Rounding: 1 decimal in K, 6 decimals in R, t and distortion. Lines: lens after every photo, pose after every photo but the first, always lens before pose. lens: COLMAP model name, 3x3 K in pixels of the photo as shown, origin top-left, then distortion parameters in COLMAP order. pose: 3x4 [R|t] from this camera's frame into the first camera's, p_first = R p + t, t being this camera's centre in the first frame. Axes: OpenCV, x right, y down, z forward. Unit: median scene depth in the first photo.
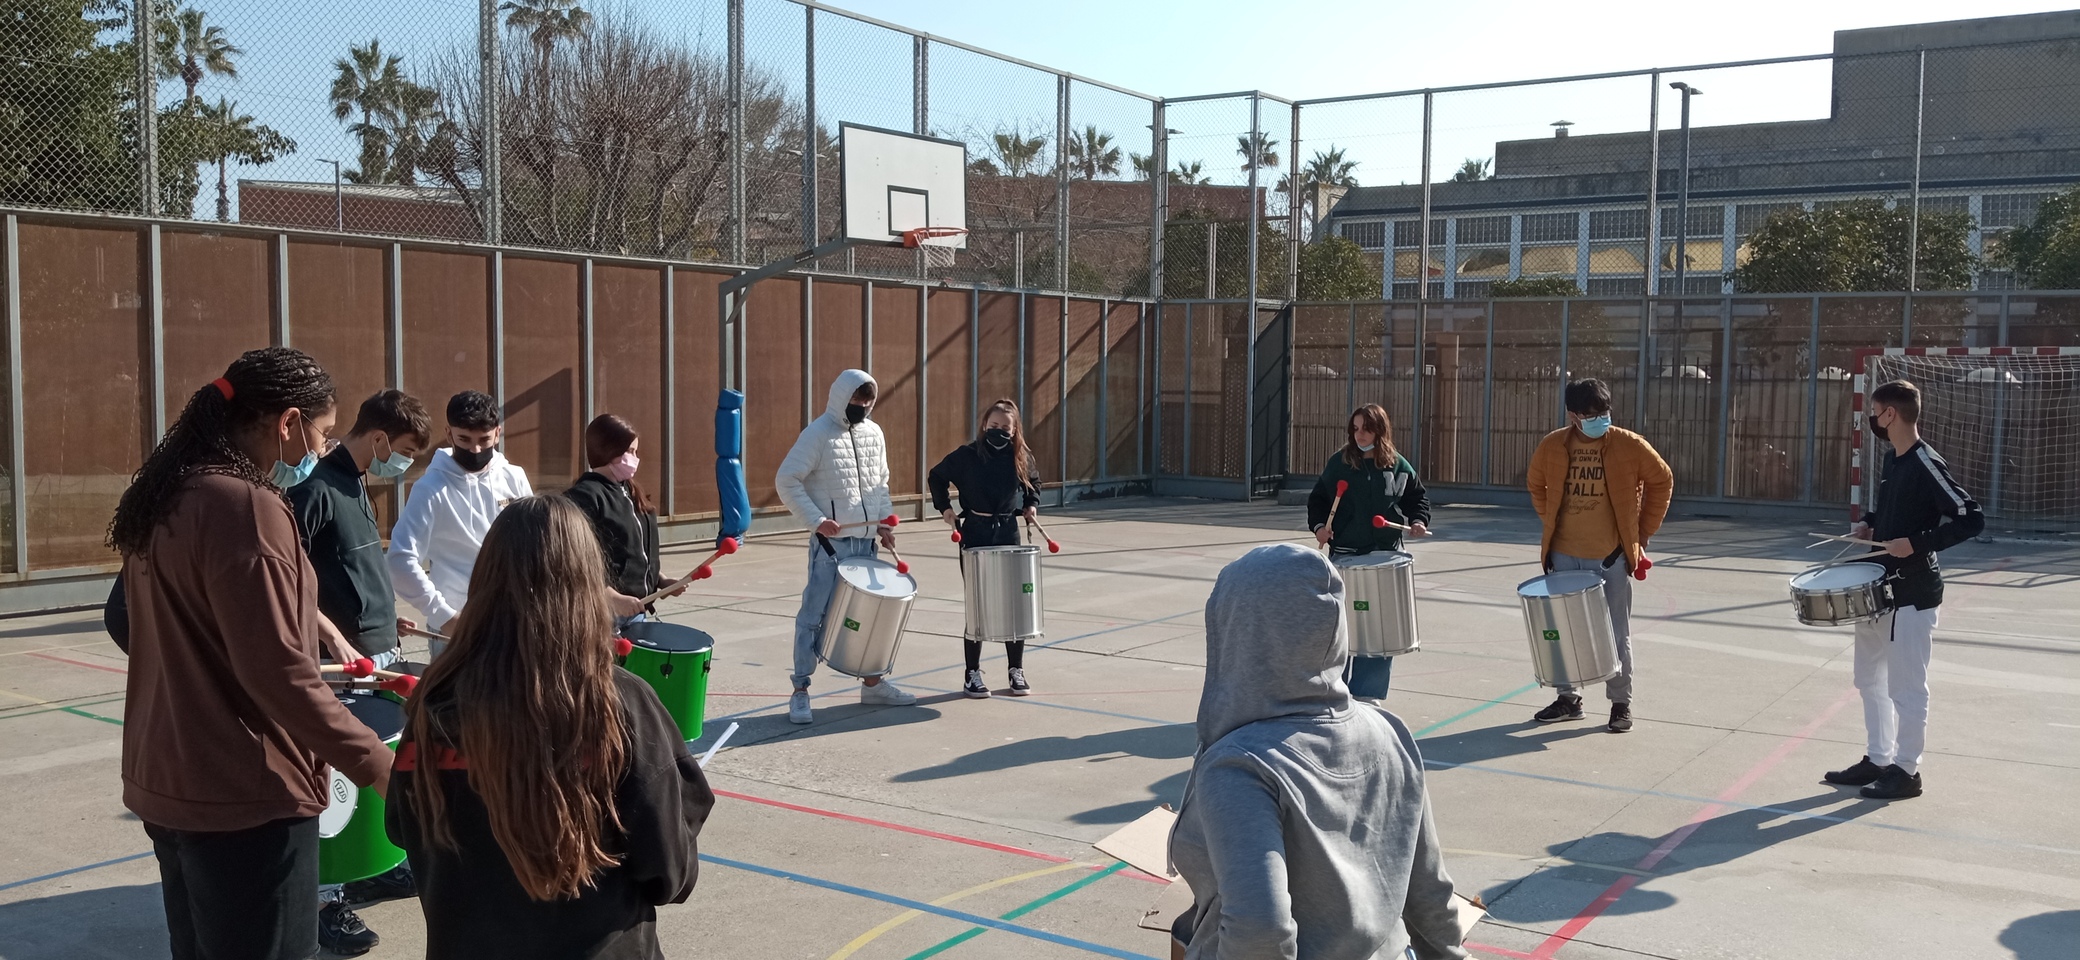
lens RADIAL K [[1660.6, 0, 1040.0], [0, 1660.6, 480.0], [0, 0, 1]] dist [0.130322, -0.235847]
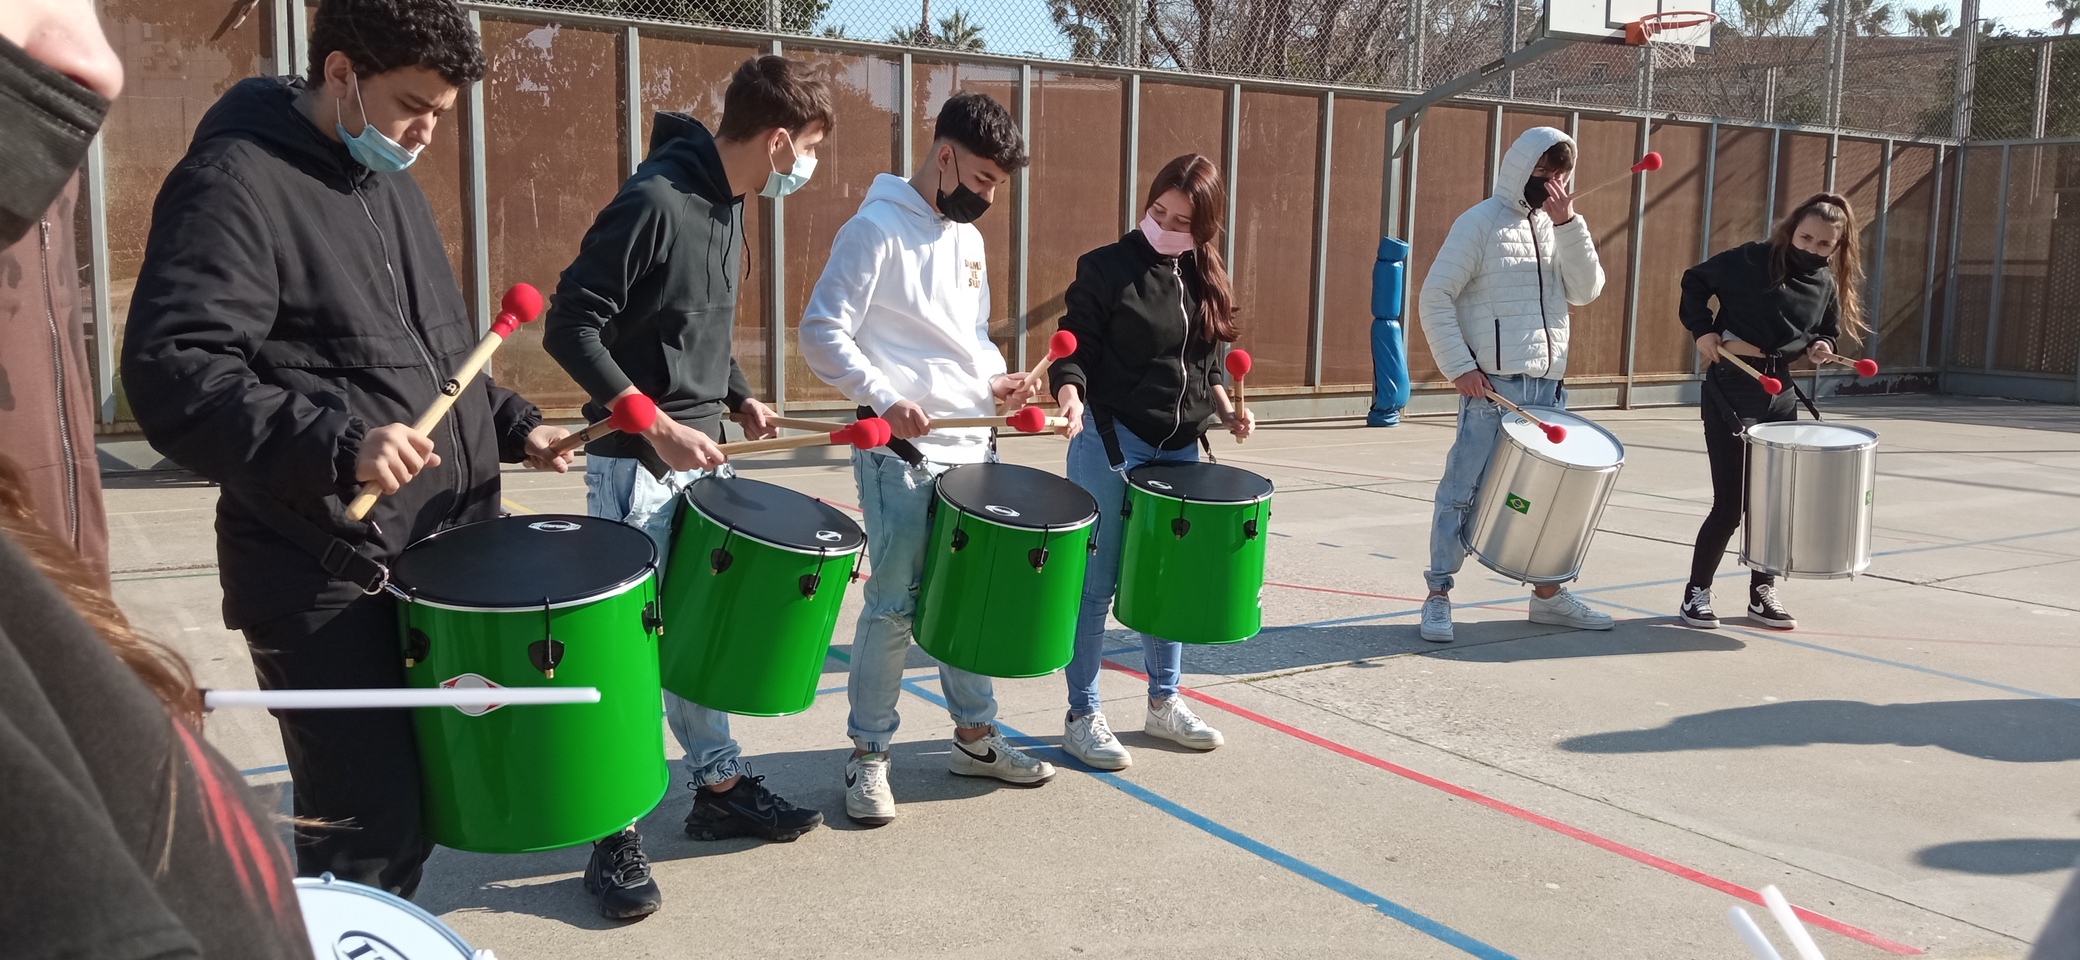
lens RADIAL K [[1660.6, 0, 1040.0], [0, 1660.6, 480.0], [0, 0, 1]] dist [0.130322, -0.235847]
pose [[0.919150, 0.054339, -0.390141, -0.014730], [-0.032103, 0.997478, 0.063296, 0.022078], [0.392597, -0.045654, 0.918577, 0.164083]]
